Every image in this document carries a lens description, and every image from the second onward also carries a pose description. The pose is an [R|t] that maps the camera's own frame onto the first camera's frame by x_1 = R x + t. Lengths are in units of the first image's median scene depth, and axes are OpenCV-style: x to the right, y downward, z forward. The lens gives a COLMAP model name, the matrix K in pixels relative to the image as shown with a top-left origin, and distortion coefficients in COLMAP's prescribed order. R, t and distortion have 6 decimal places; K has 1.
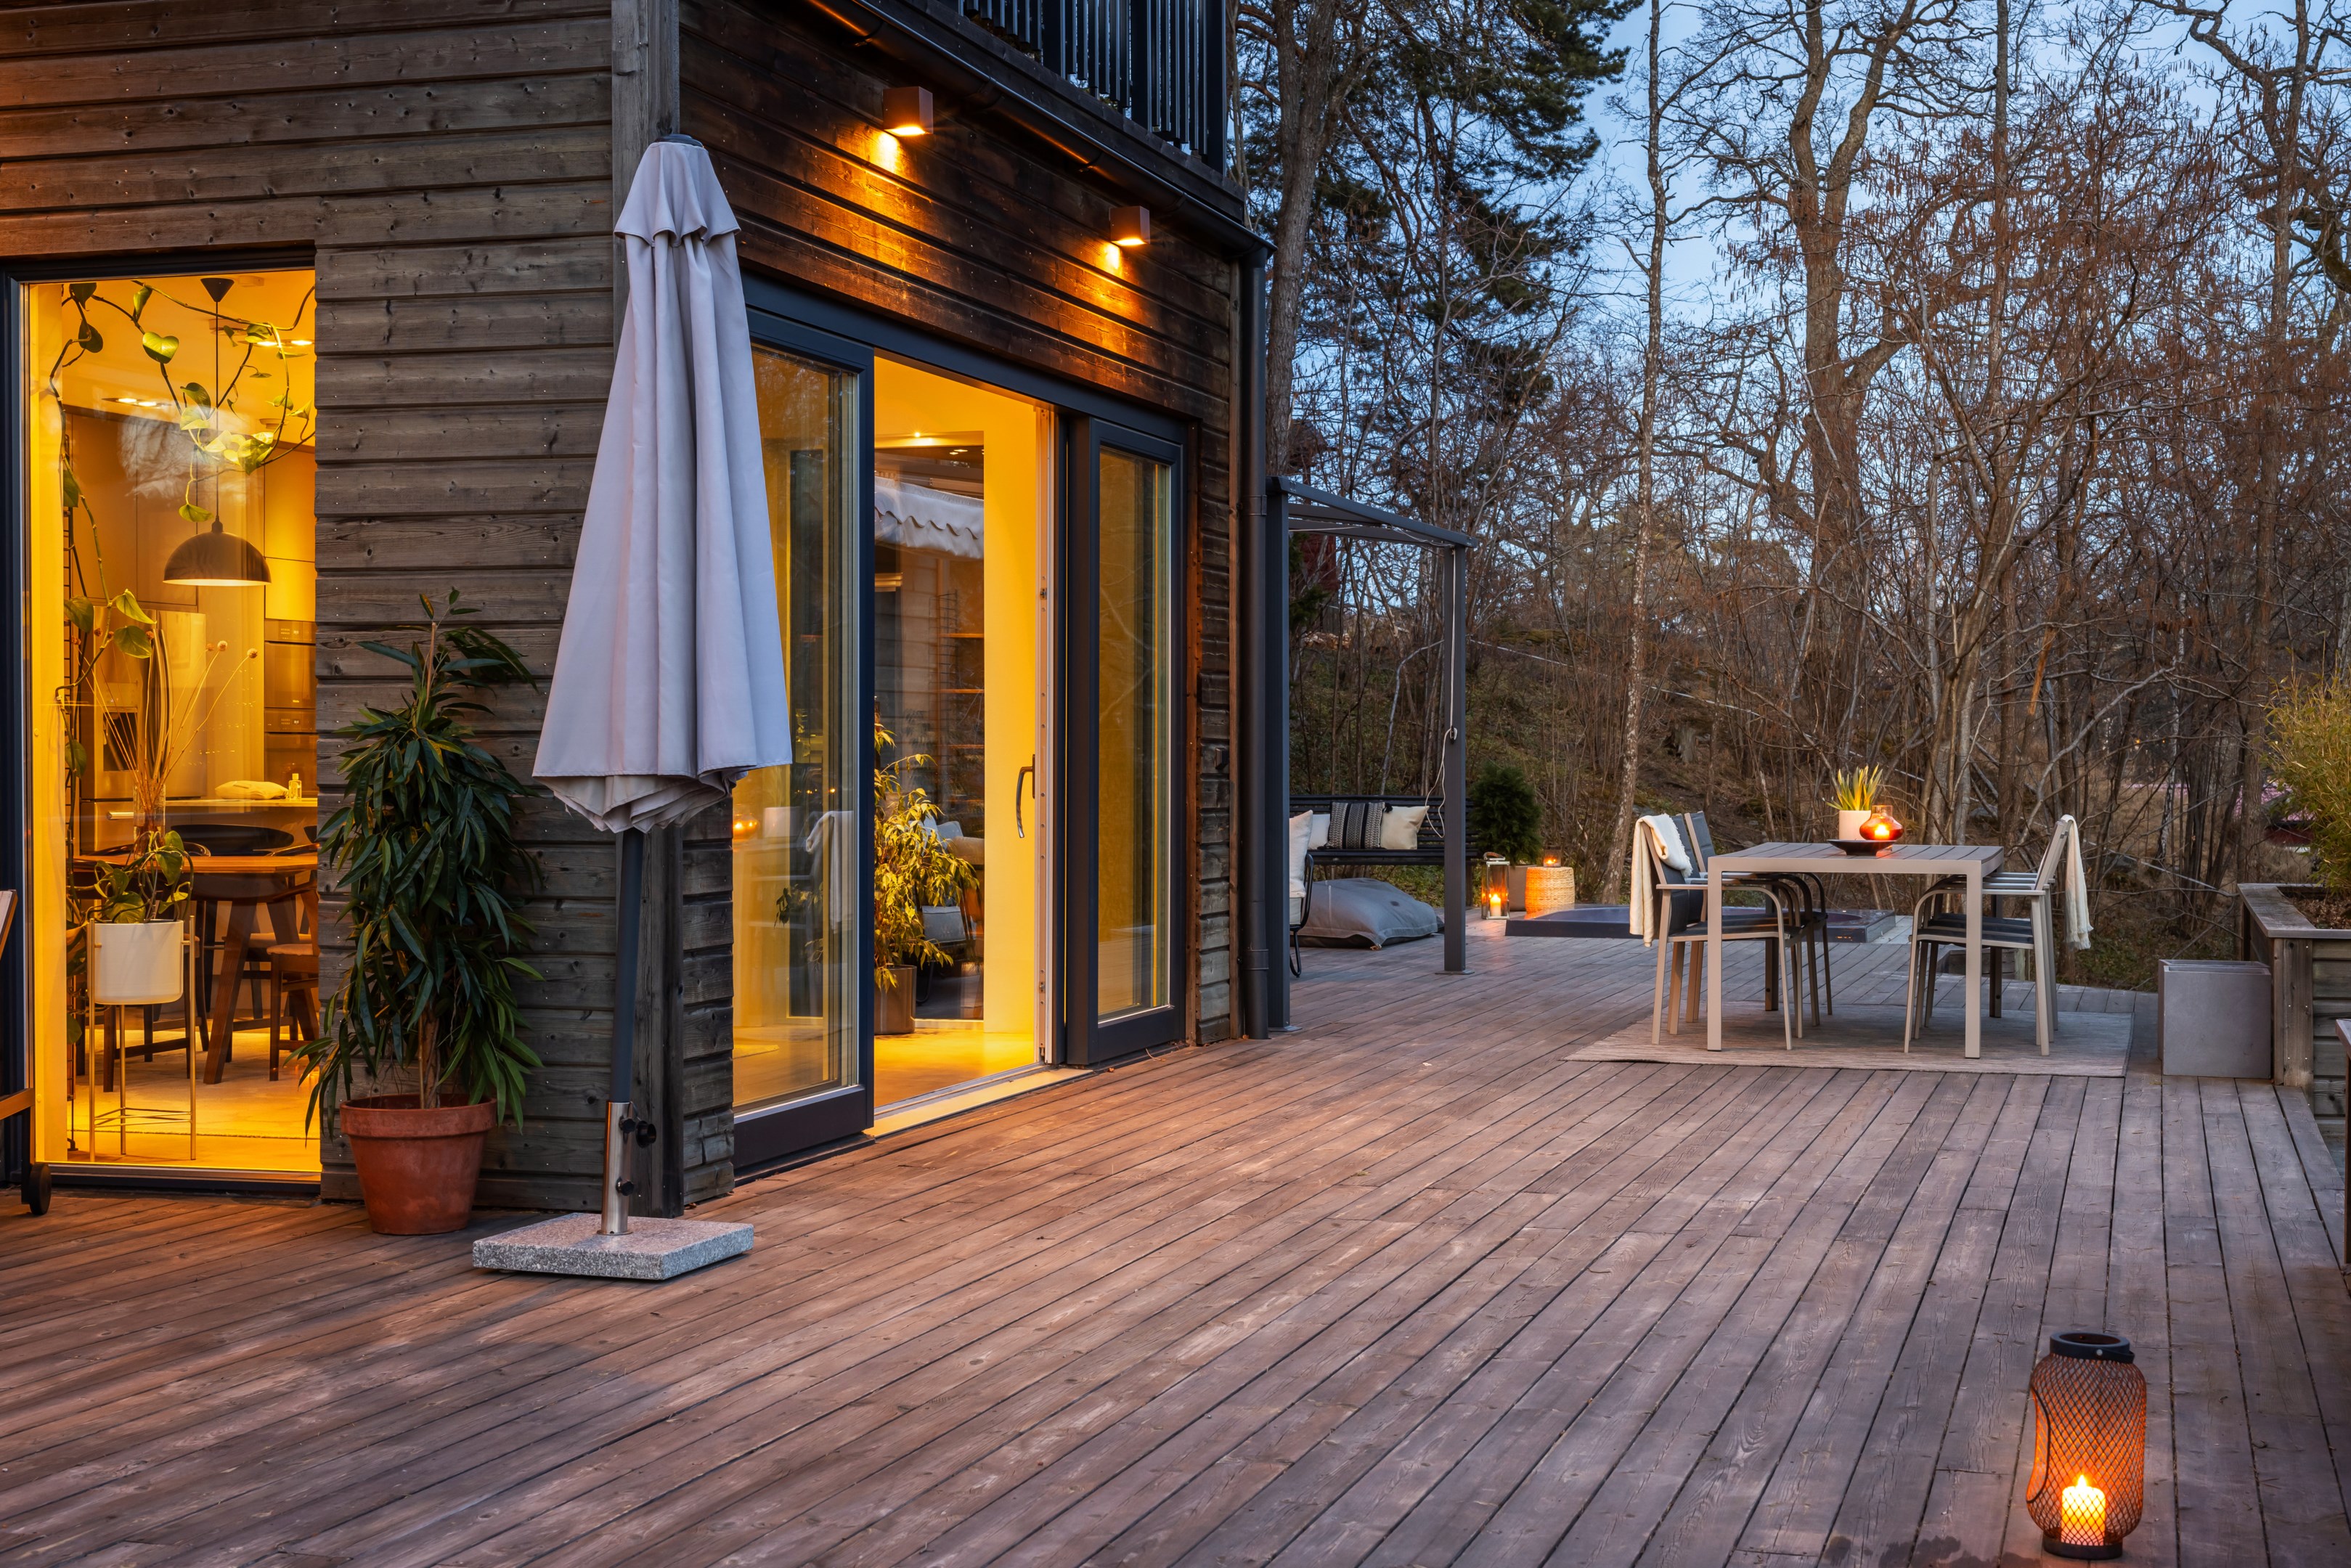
lens RADIAL K [[3205.3, 0, 1175.5], [0, 3205.3, 784.0], [0, 0, 1]] dist [-0.005361, 0.040016]
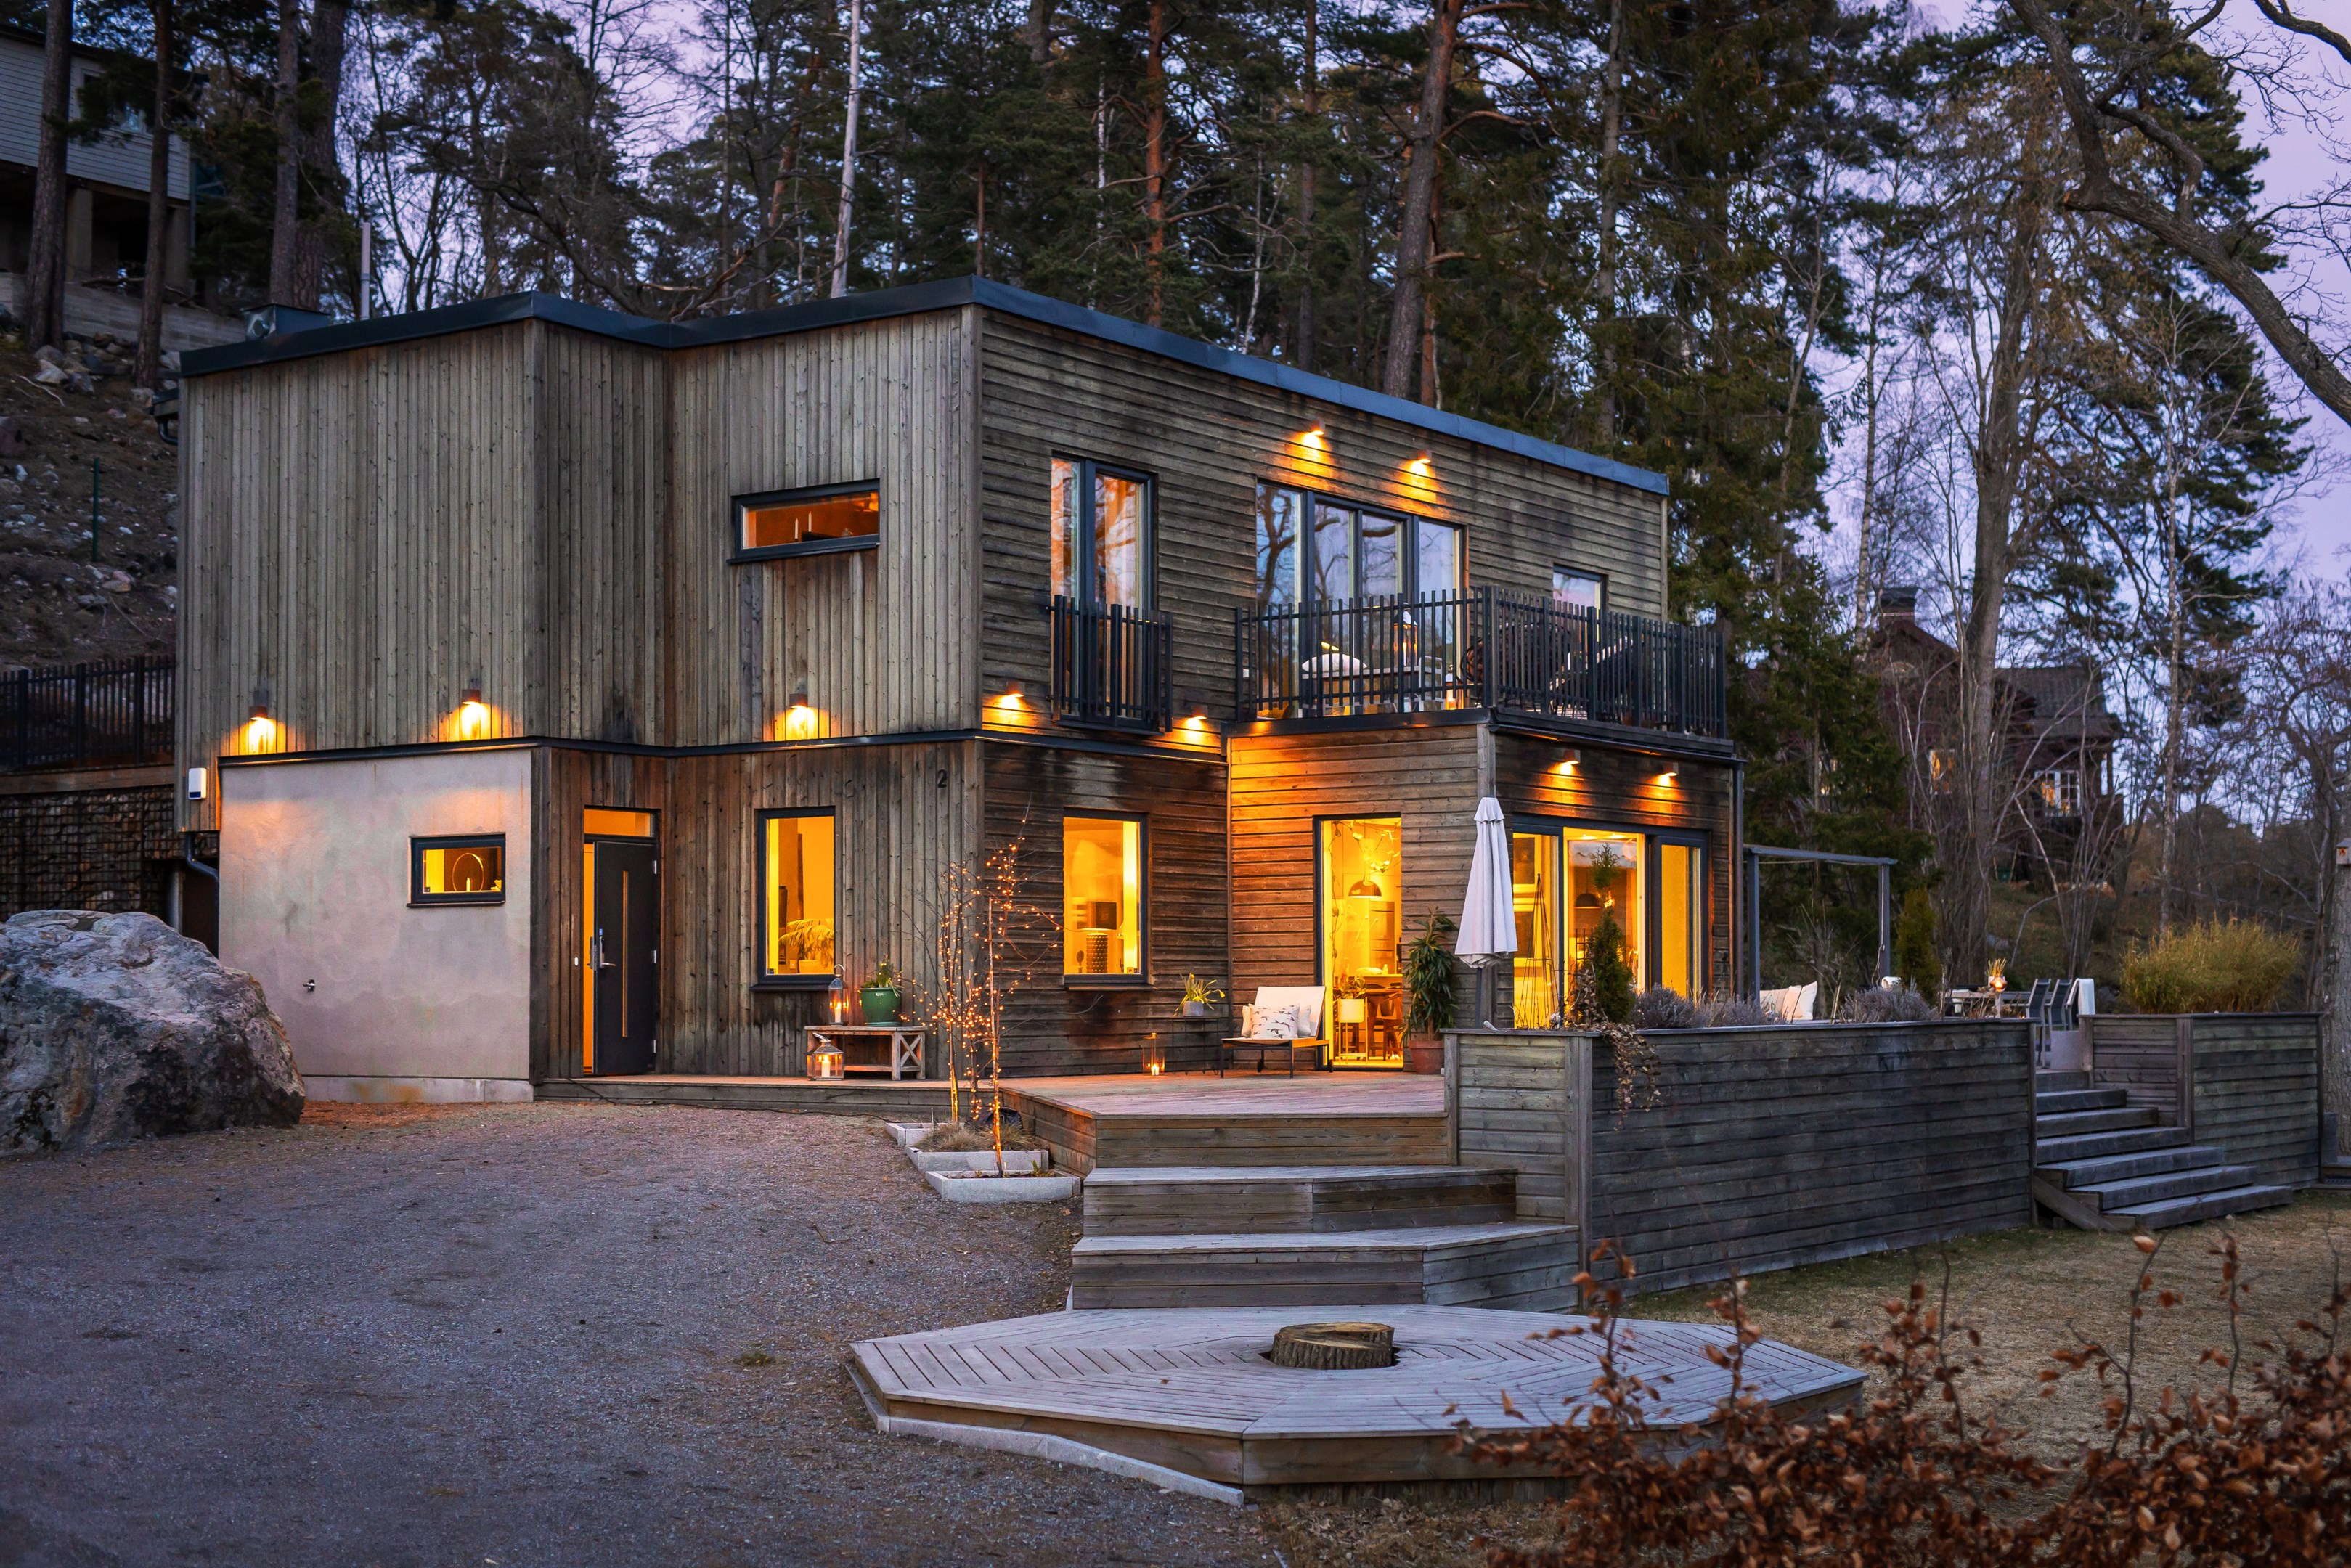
lens RADIAL K [[3205.3, 0, 1175.5], [0, 3205.3, 784.0], [0, 0, 1]] dist [-0.005361, 0.040016]
pose [[0.950106, -0.020577, -0.311249, 0.588279], [-0.002084, 0.997381, -0.072298, 0.061681], [0.311921, 0.069340, 0.947574, -2.391113]]
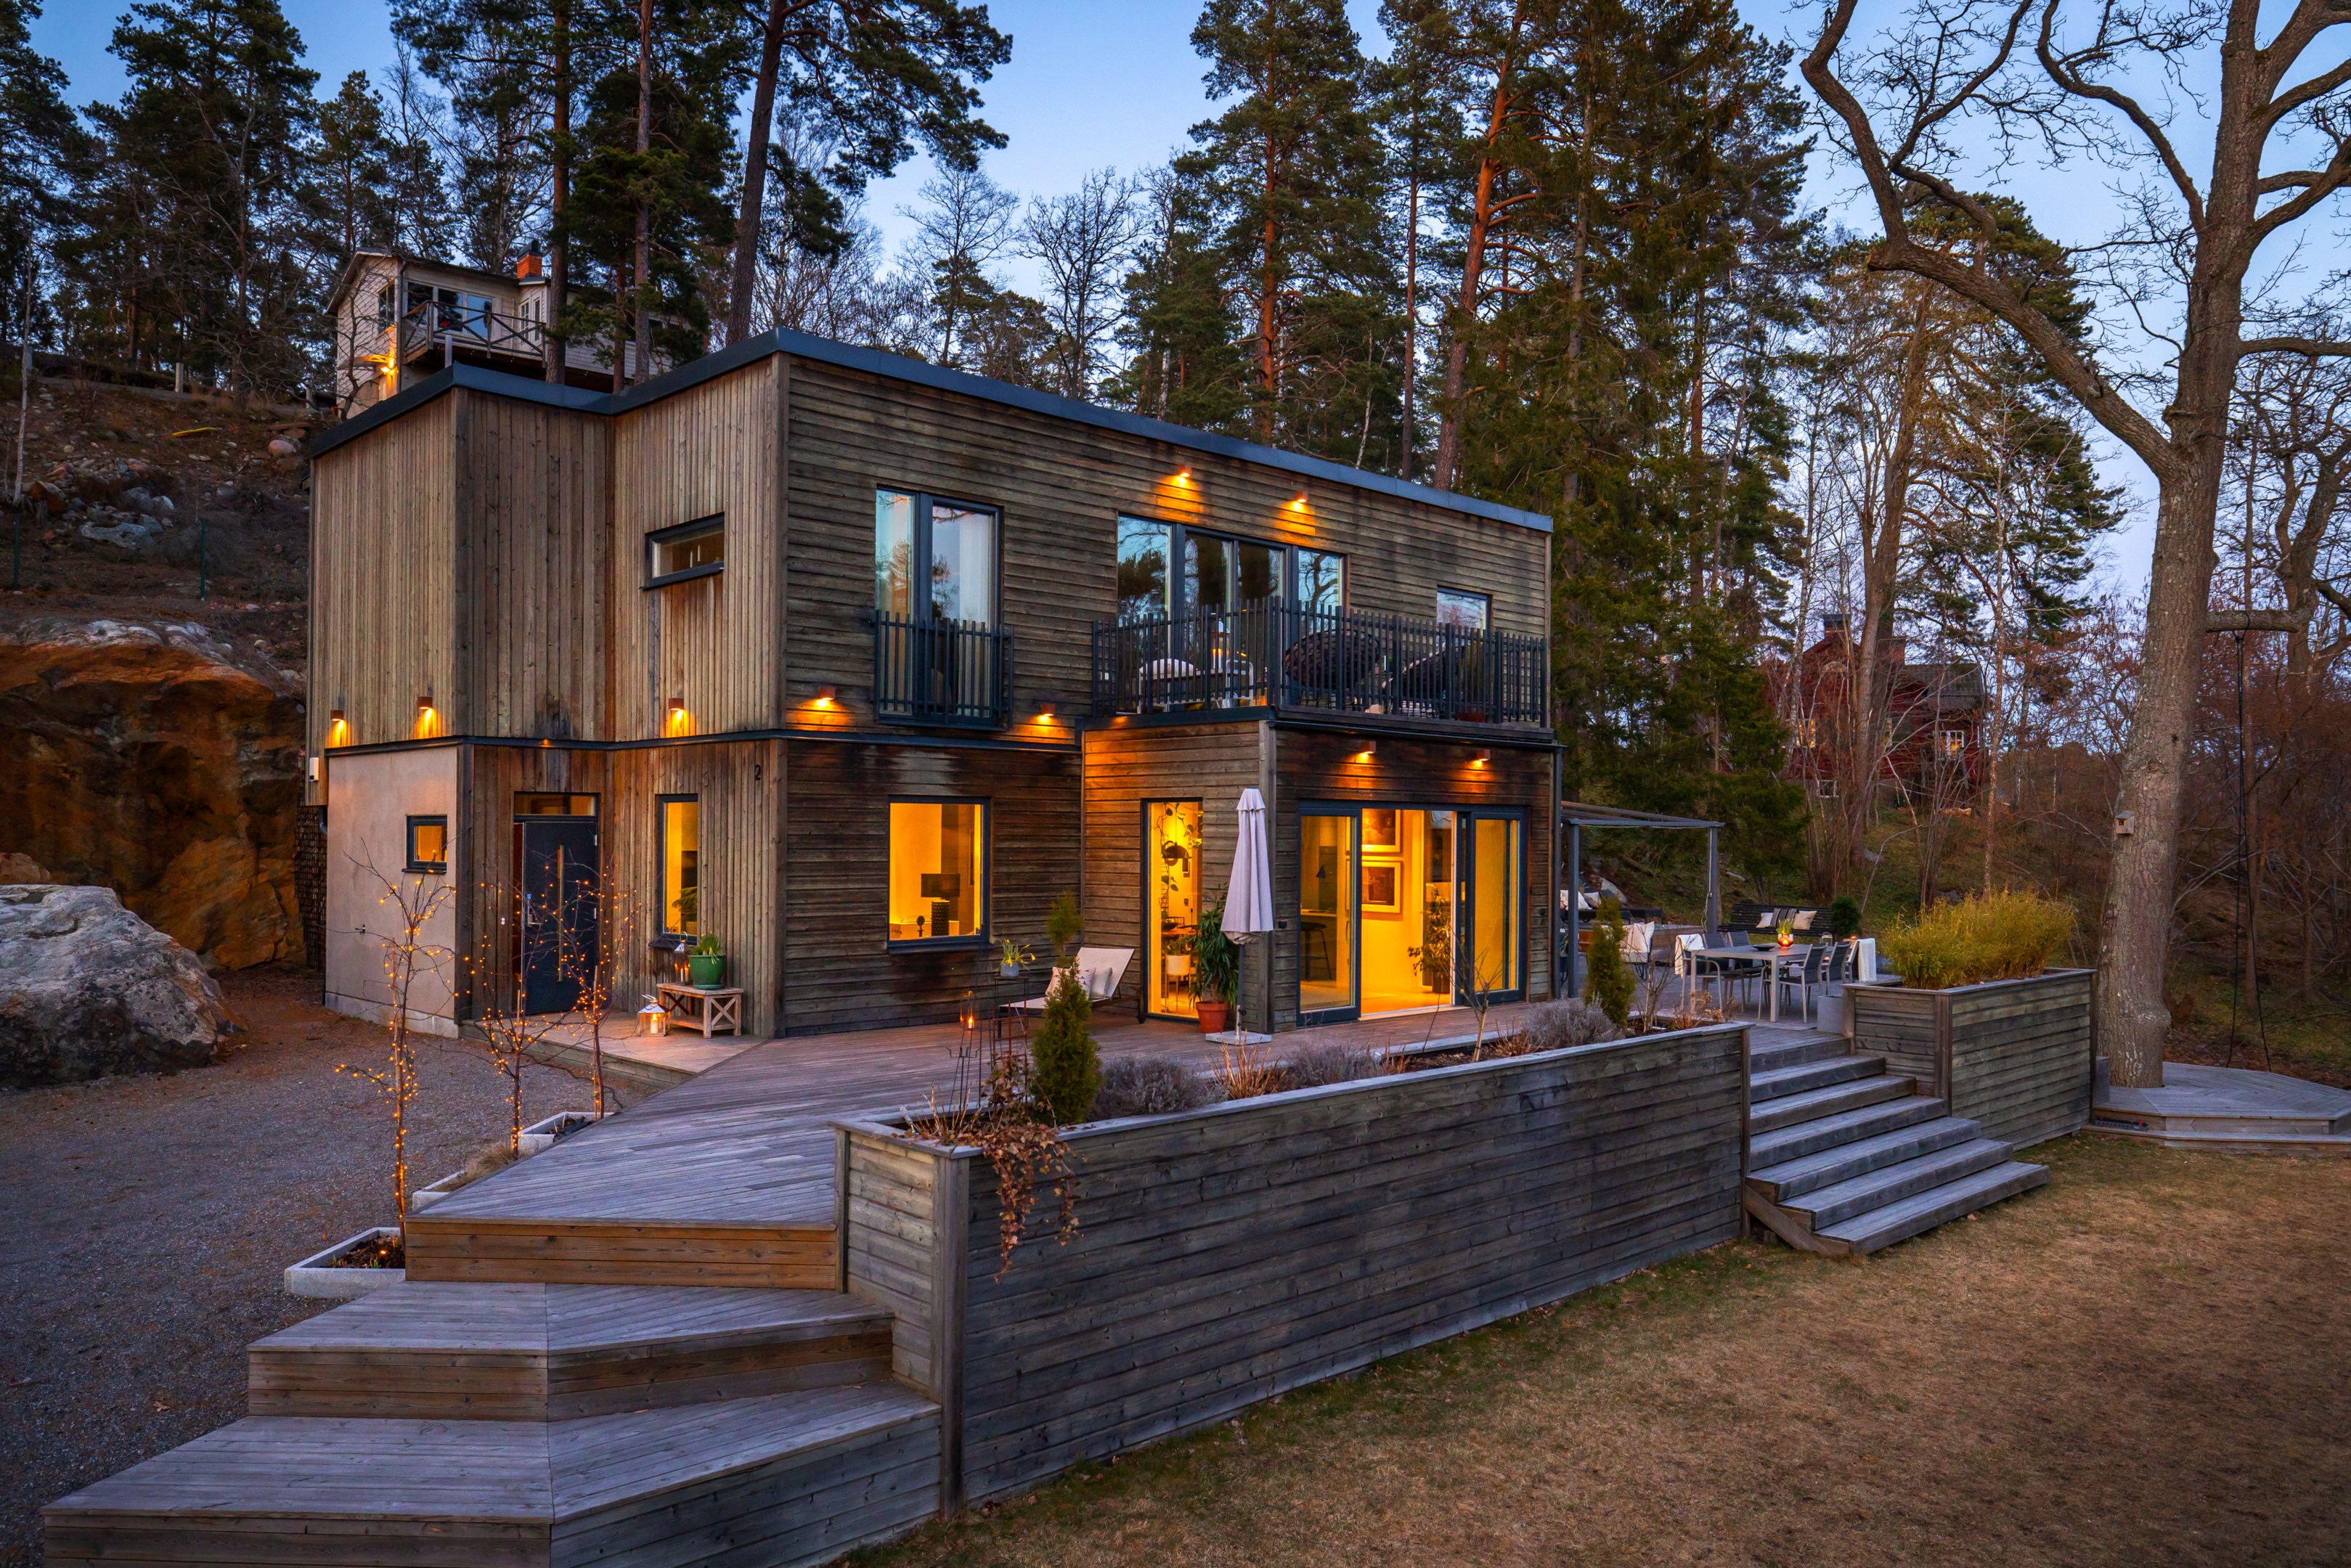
lens RADIAL K [[1604.9, 0, 1175.5], [0, 1604.9, 784.0], [0, 0, 1]] dist [-0.002237, 0.000465]
pose [[0.868485, -0.007278, -0.495663, 0.688582], [-0.012944, 0.999218, -0.037353, -0.098706], [0.495547, 0.038856, 0.867712, -0.786897]]
